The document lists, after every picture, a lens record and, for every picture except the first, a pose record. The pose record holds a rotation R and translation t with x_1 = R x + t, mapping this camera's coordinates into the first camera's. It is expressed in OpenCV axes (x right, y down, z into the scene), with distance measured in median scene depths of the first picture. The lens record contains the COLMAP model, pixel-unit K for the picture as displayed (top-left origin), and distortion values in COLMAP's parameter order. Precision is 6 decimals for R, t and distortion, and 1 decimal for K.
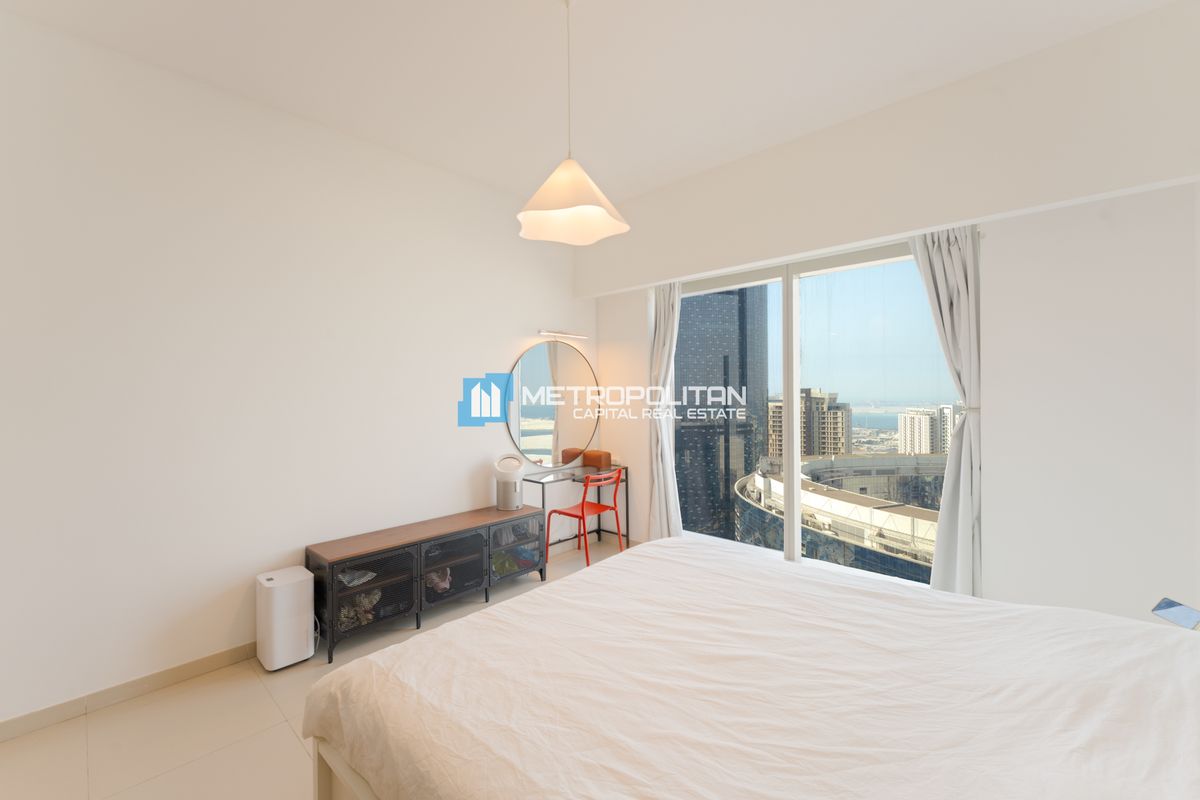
lens RADIAL K [[487.3, 0, 590.5], [0, 487.3, 394.1], [0, 0, 1]] dist [0.003287, -0.002419]
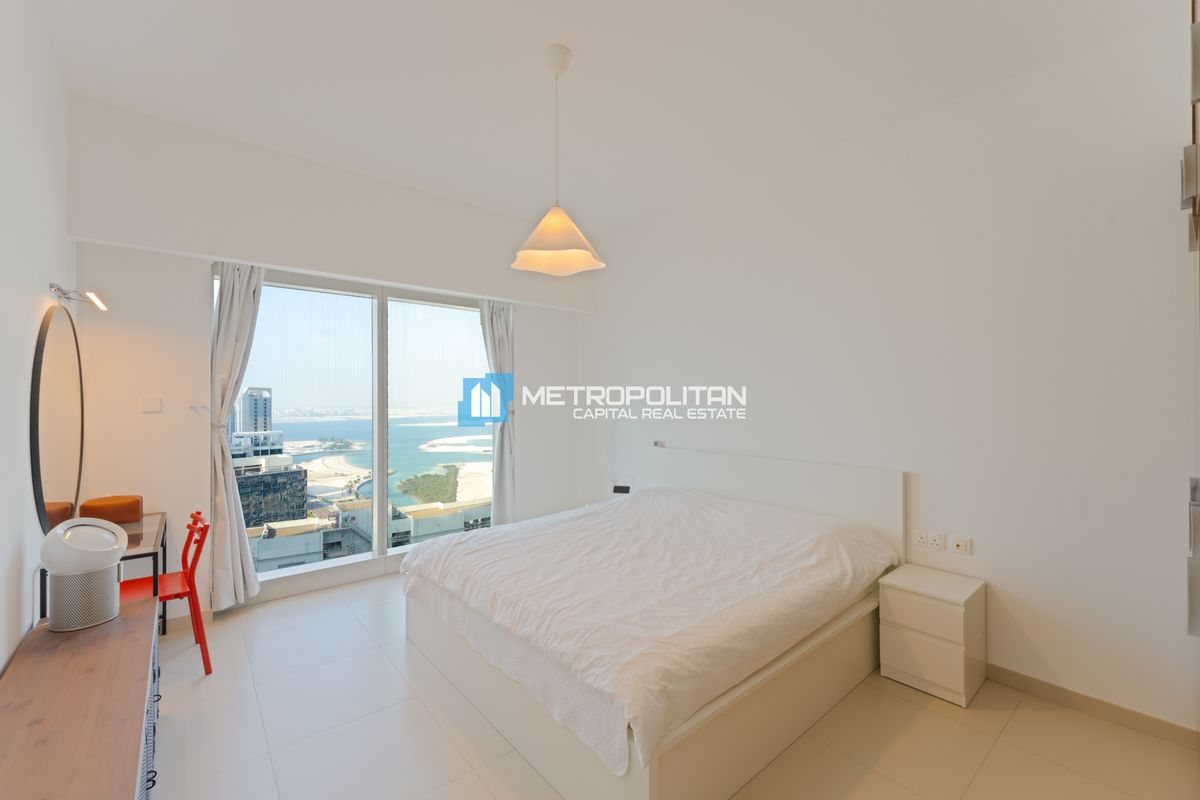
lens RADIAL K [[473.8, 0, 598.9], [0, 473.8, 394.9], [0, 0, 1]] dist [-0.000581, -0.000058]
pose [[0.144163, 0.014190, 0.989452, -1.206243], [0.008006, 0.999848, -0.015506, 0.001786], [-0.989522, 0.010157, 0.144027, 0.758227]]
